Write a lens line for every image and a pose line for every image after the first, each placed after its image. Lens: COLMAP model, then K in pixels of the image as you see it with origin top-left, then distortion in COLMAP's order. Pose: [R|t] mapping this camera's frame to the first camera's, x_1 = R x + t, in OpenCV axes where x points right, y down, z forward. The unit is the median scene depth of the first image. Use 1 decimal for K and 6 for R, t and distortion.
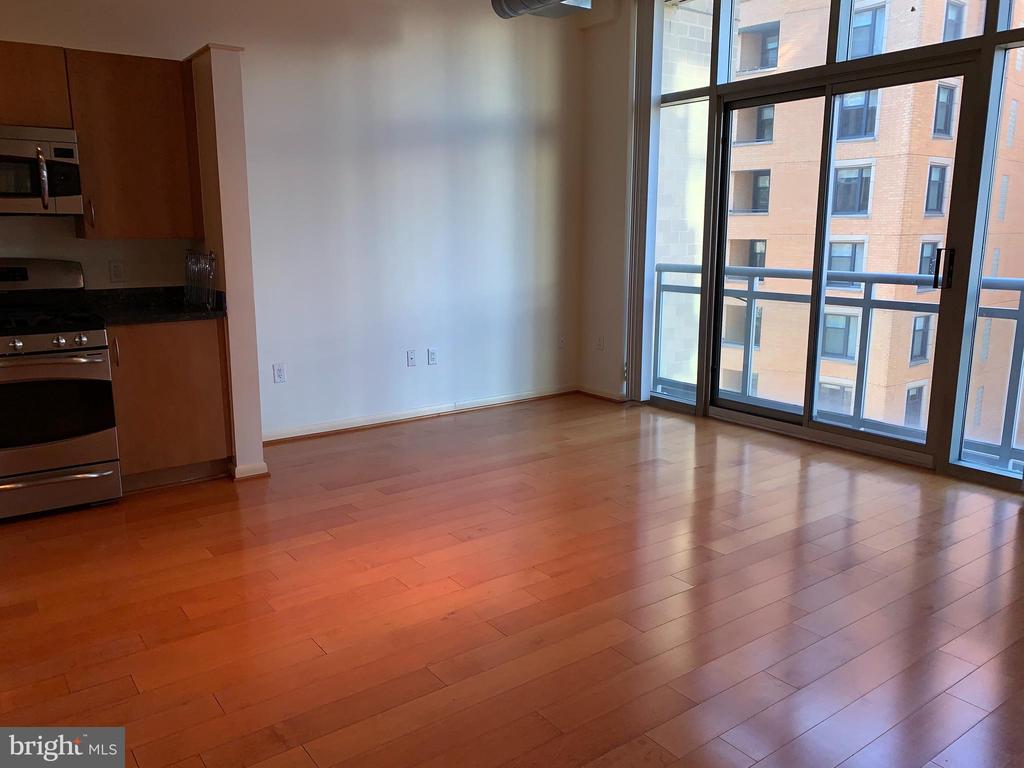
lens RADIAL K [[786.7, 0, 511.2], [0, 786.7, 384.2], [0, 0, 1]] dist [0.009347, 0.002348]
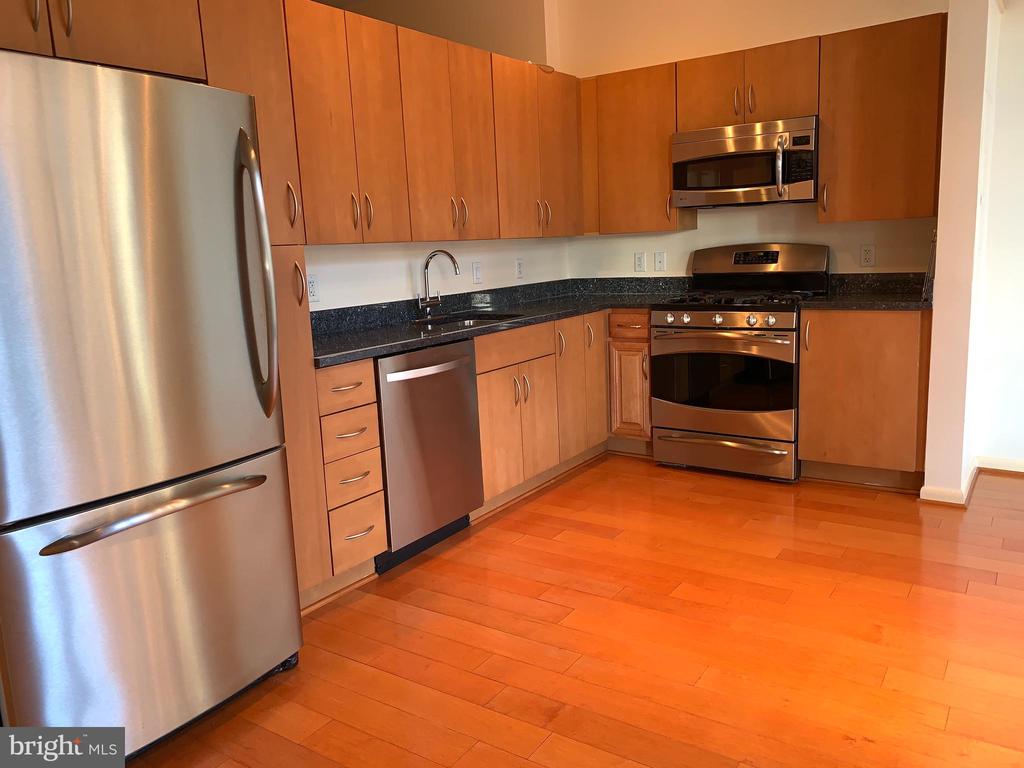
lens RADIAL K [[786.7, 0, 511.8], [0, 786.7, 380.8], [0, 0, 1]] dist [0.009347, 0.002348]
pose [[0.329248, 0.154986, -0.931437, 0.312874], [-0.140317, 0.983516, 0.114052, -0.046253], [0.933760, 0.093145, 0.345567, 0.308685]]
